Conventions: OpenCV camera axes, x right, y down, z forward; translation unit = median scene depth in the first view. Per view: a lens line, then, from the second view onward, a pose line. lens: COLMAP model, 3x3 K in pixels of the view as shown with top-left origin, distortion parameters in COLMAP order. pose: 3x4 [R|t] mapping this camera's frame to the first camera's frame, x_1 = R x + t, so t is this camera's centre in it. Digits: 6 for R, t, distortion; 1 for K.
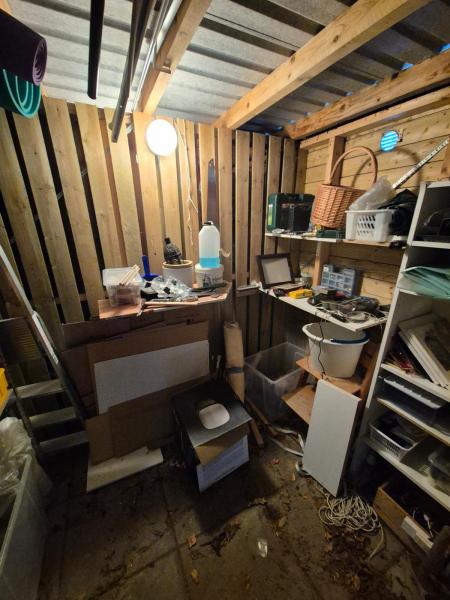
lens RADIAL K [[244.6, 0, 224.9], [0, 244.6, 303.6], [0, 0, 1]] dist [0.009129, 0.000534]
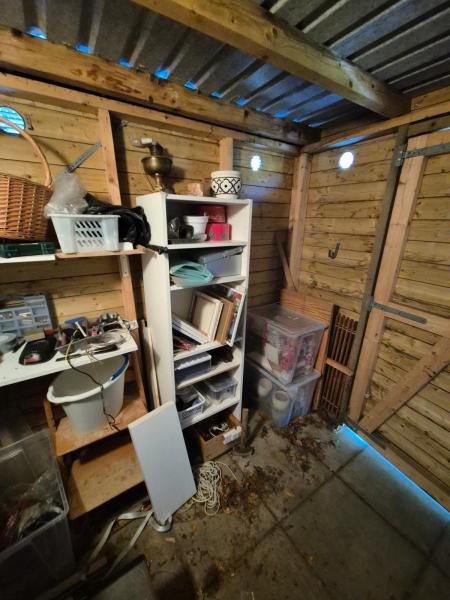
lens RADIAL K [[244.6, 0, 224.9], [0, 244.6, 303.6], [0, 0, 1]] dist [0.009129, 0.000534]
pose [[-0.108306, -0.312231, 0.943812, -0.326240], [0.326157, 0.885685, 0.330429, -0.244645], [-0.939091, 0.343618, 0.005911, 0.679195]]
